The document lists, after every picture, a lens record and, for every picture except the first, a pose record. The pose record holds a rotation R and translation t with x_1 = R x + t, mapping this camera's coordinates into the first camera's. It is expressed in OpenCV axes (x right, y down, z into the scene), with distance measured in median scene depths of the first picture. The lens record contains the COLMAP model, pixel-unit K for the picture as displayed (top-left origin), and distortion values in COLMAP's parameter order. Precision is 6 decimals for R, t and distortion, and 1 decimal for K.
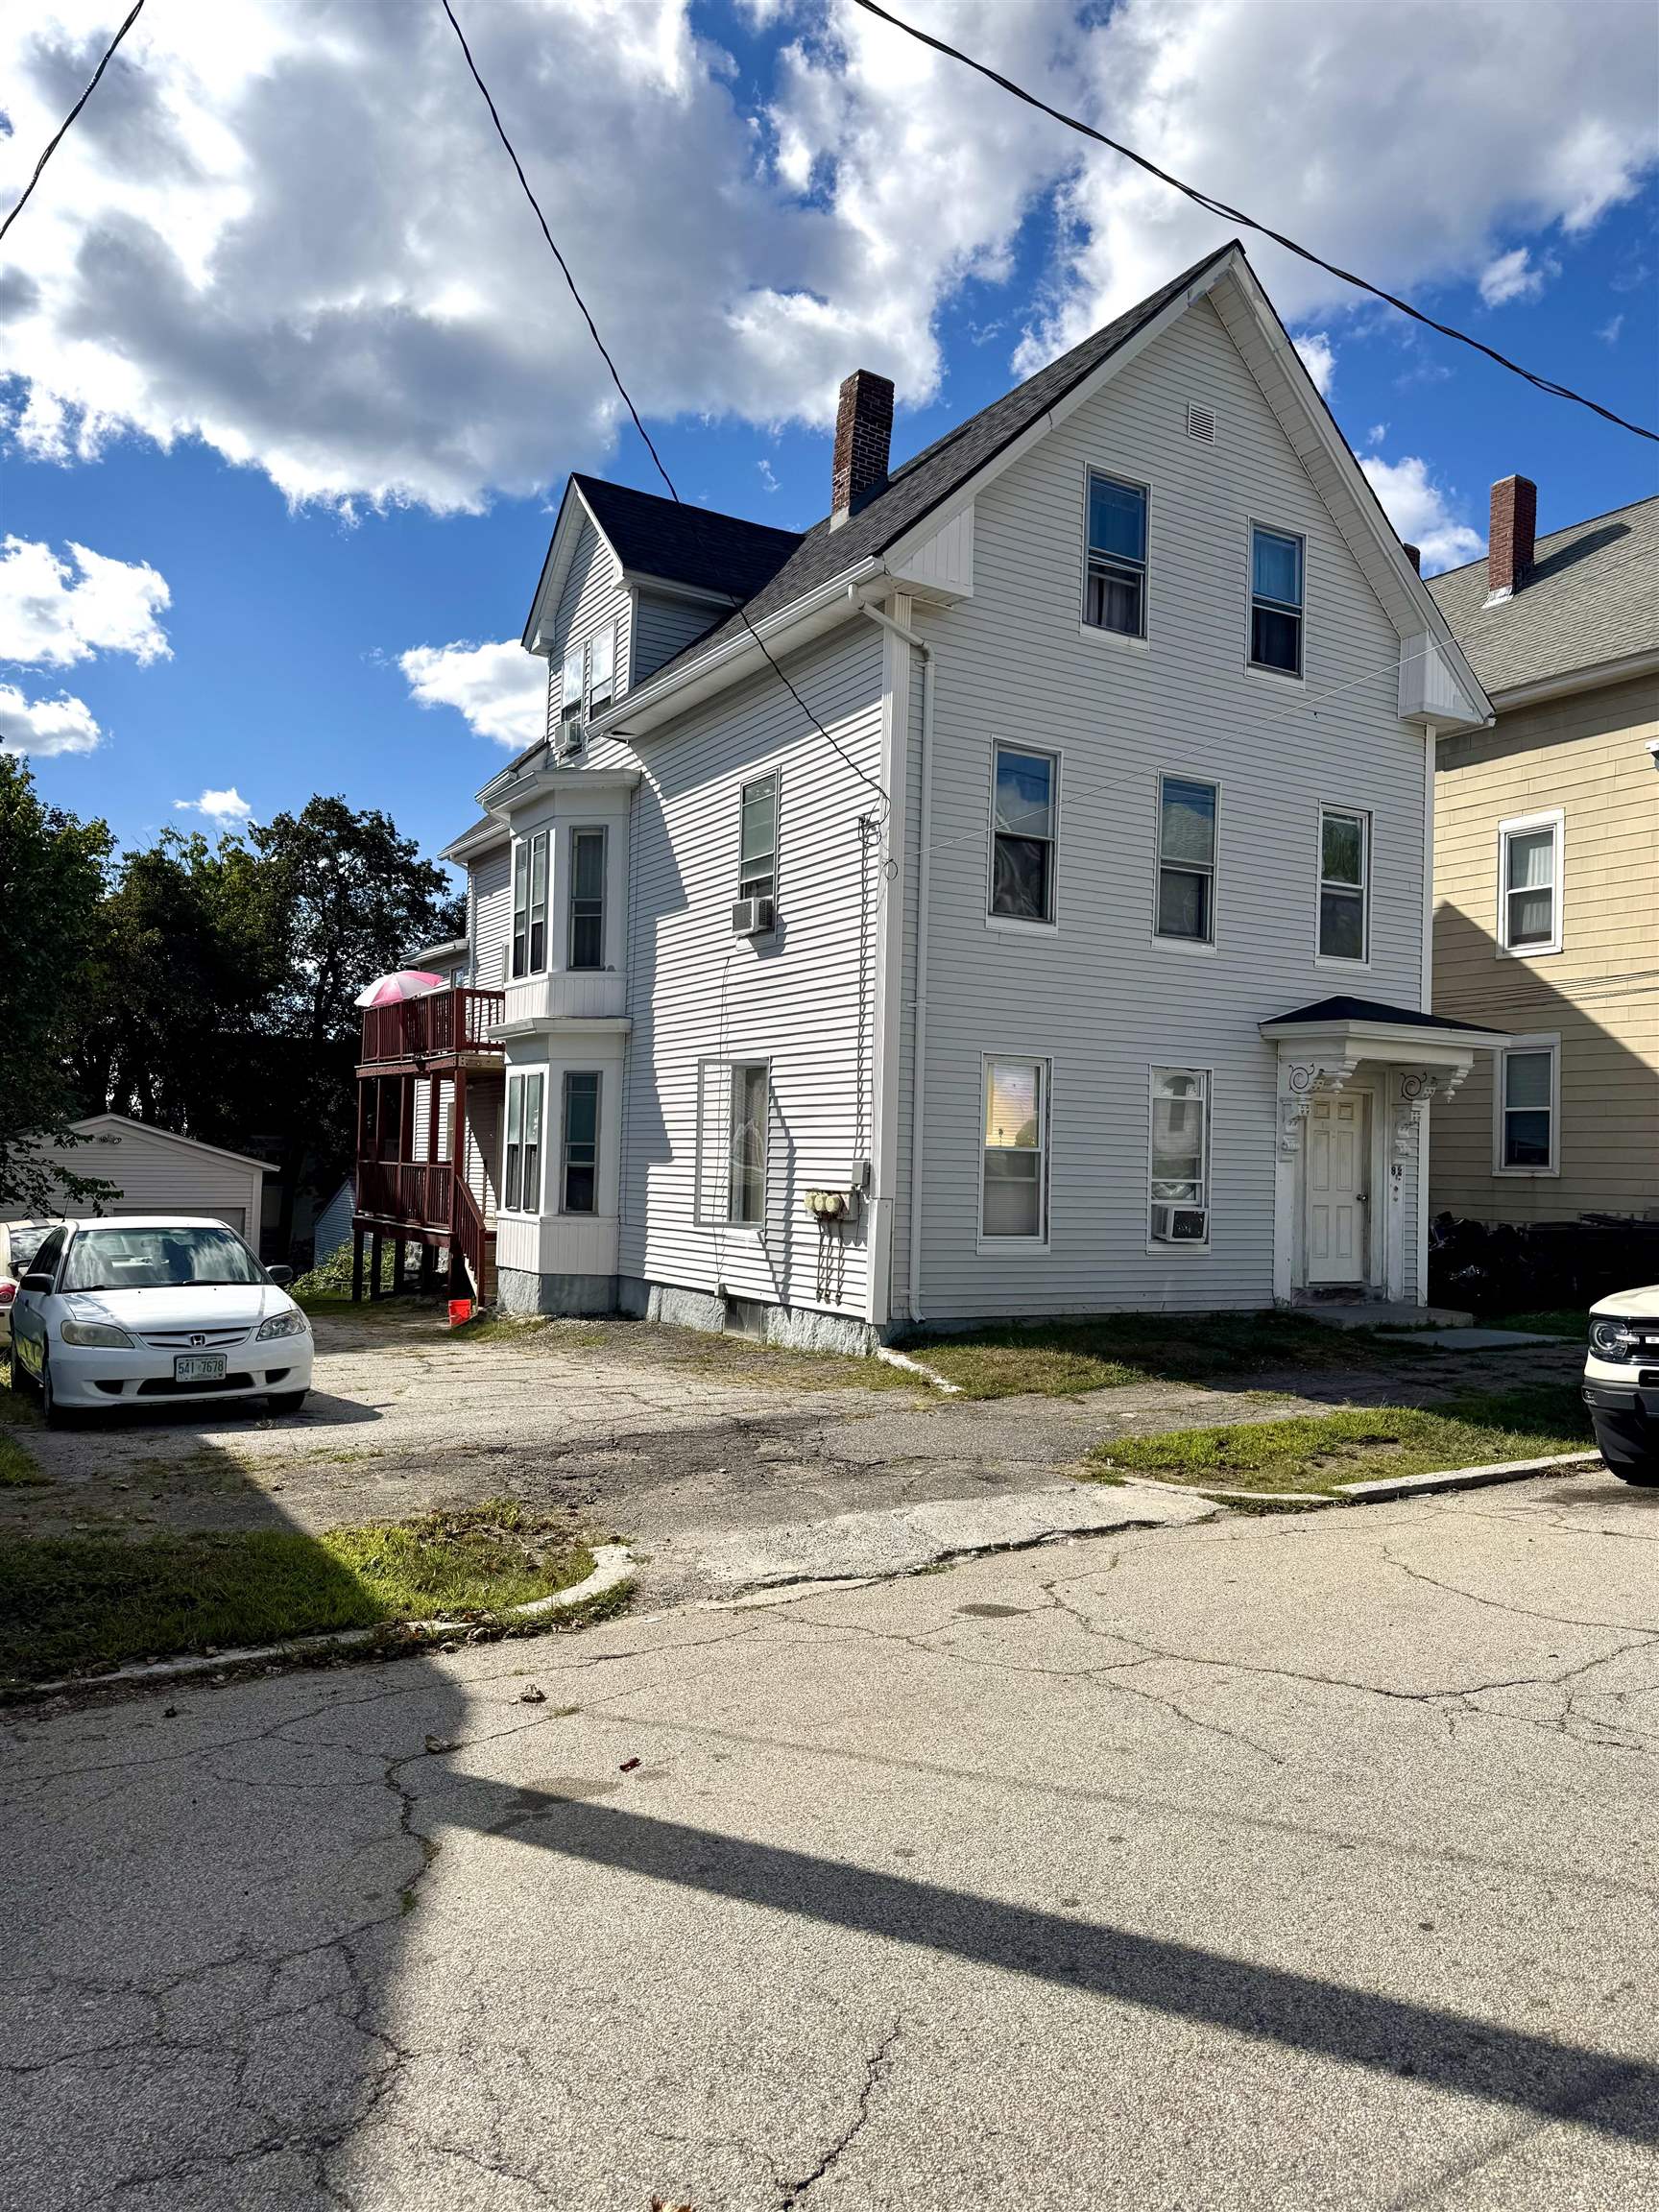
lens RADIAL K [[1540.3, 0, 829.5], [0, 1540.3, 1106.0], [0, 0, 1]] dist [0.174900, -0.395081]
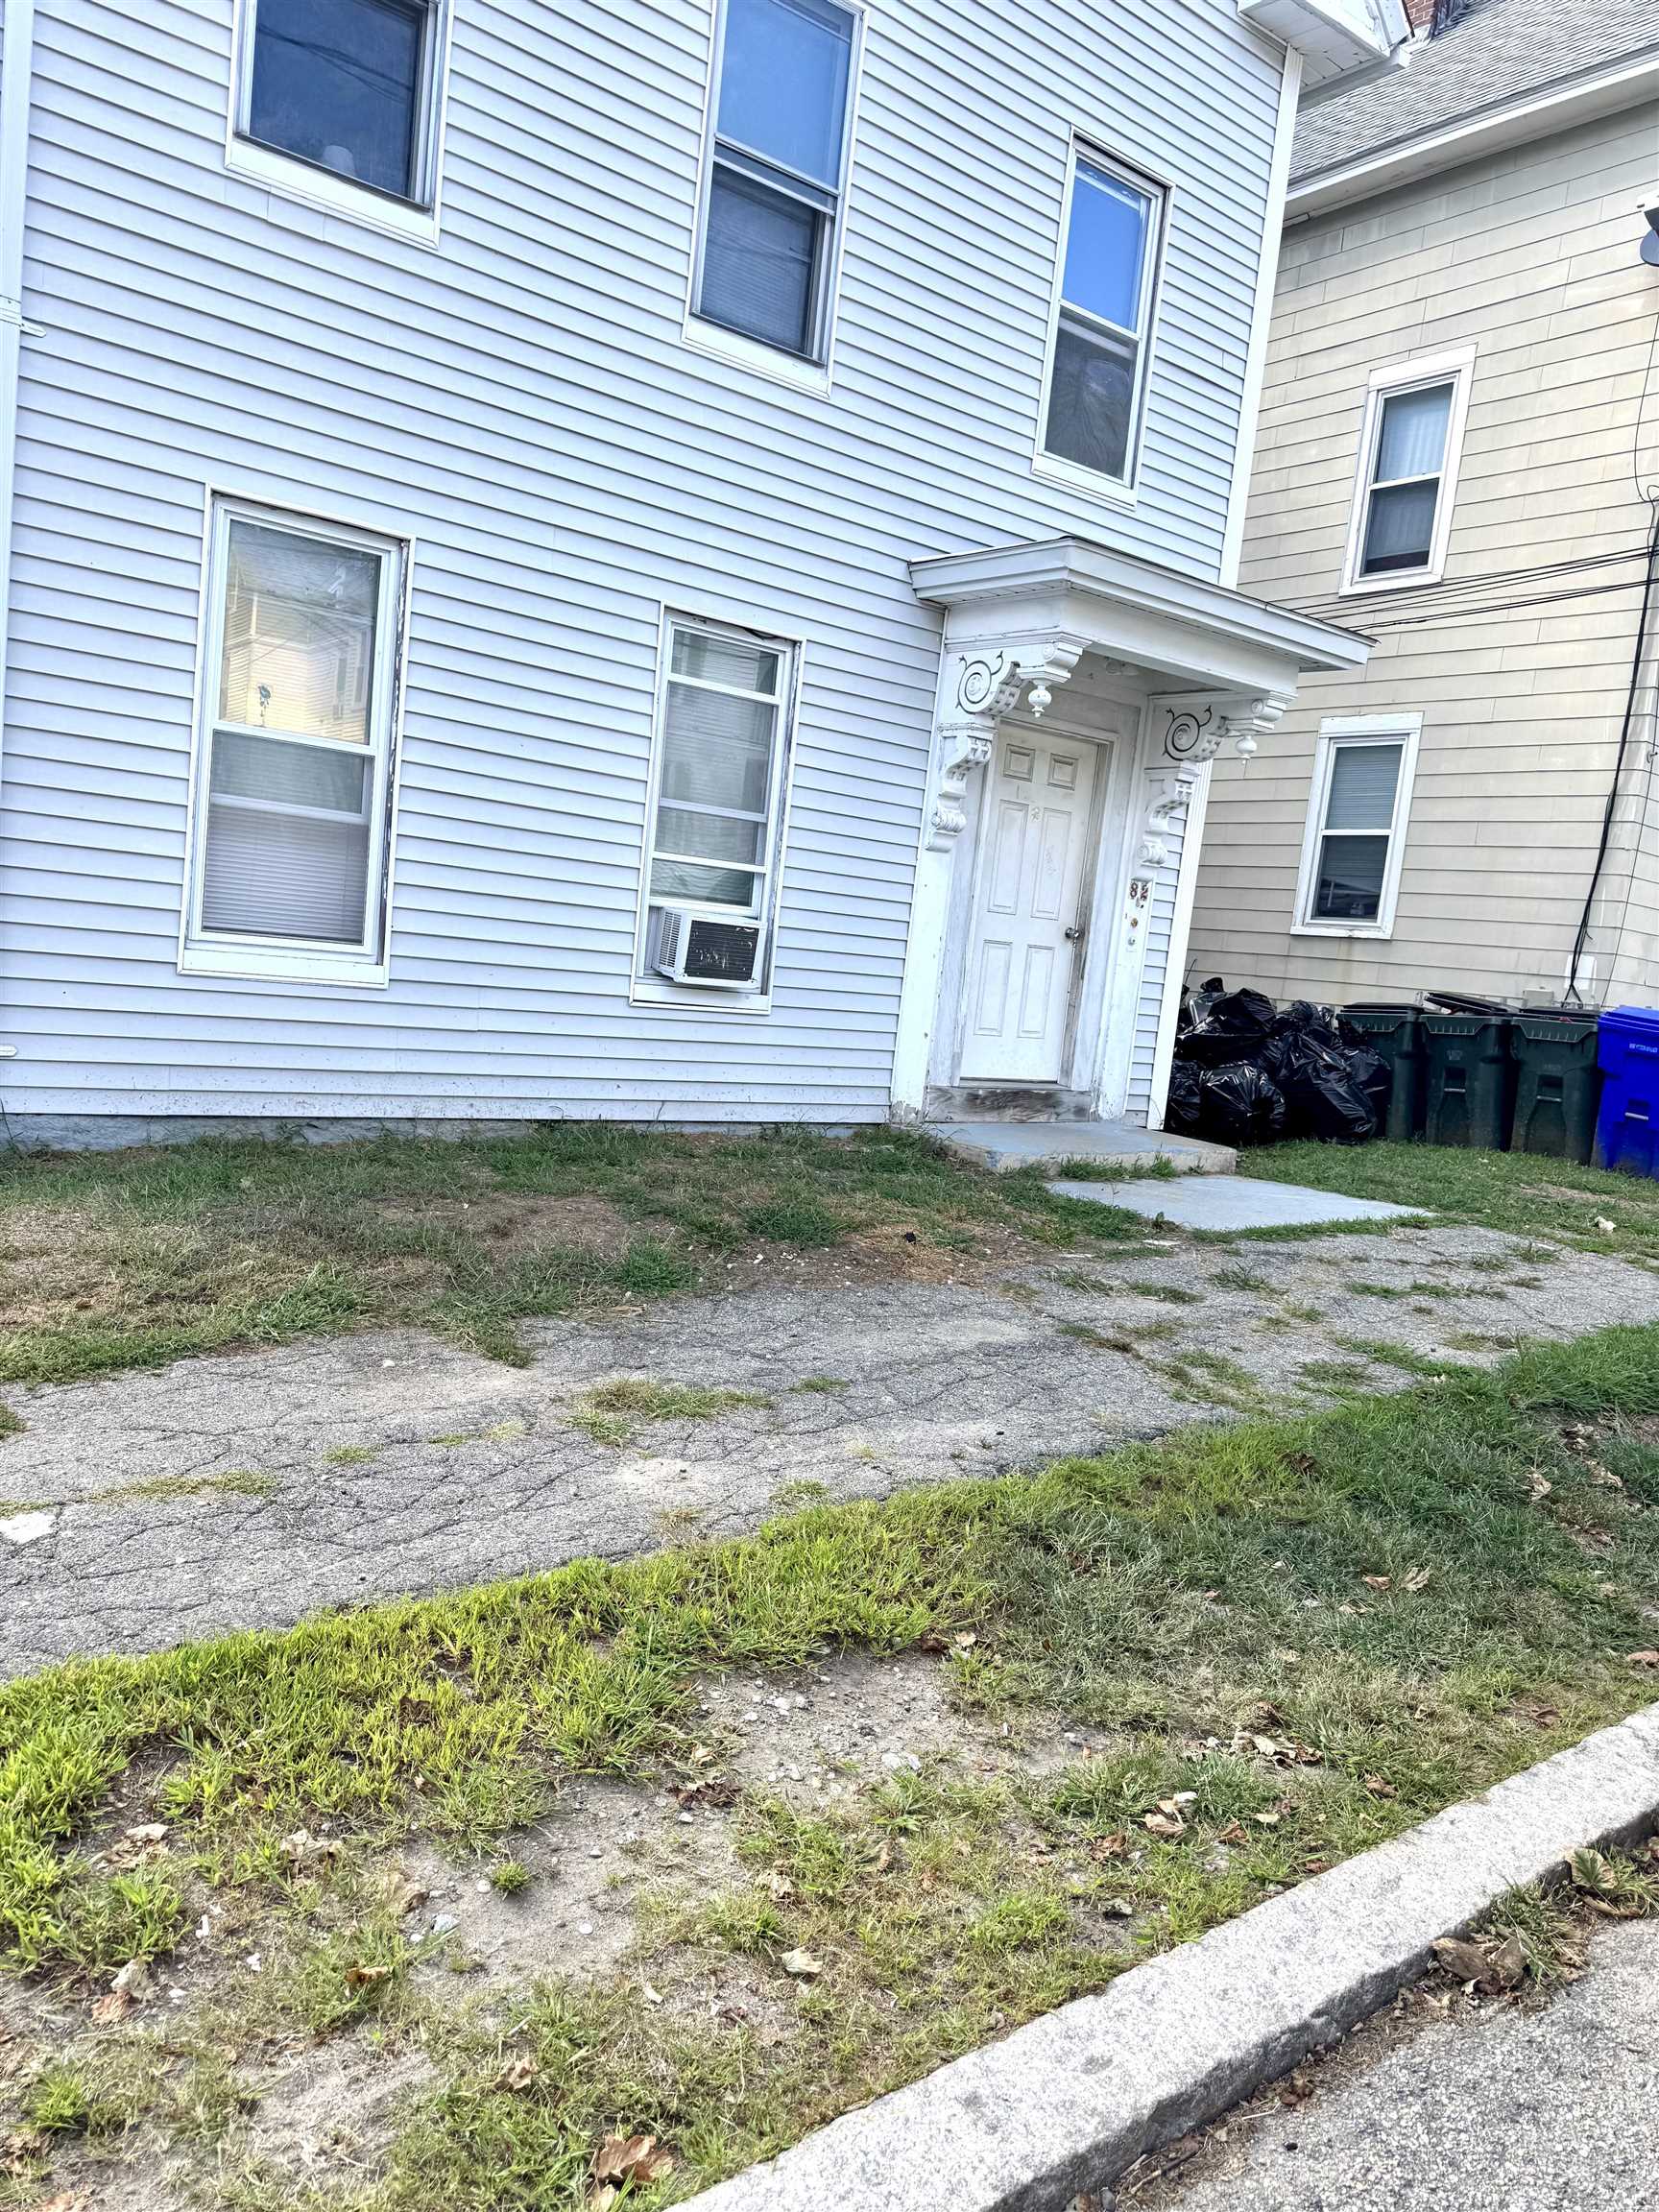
lens RADIAL K [[1572.6, 0, 829.5], [0, 1572.6, 1106.0], [0, 0, 1]] dist [0.185538, -0.309176]
pose [[0.989146, 0.058354, 0.134855, 0.184609], [-0.077366, 0.987075, 0.140350, 0.047772], [-0.124922, -0.149259, 0.980875, 0.454427]]
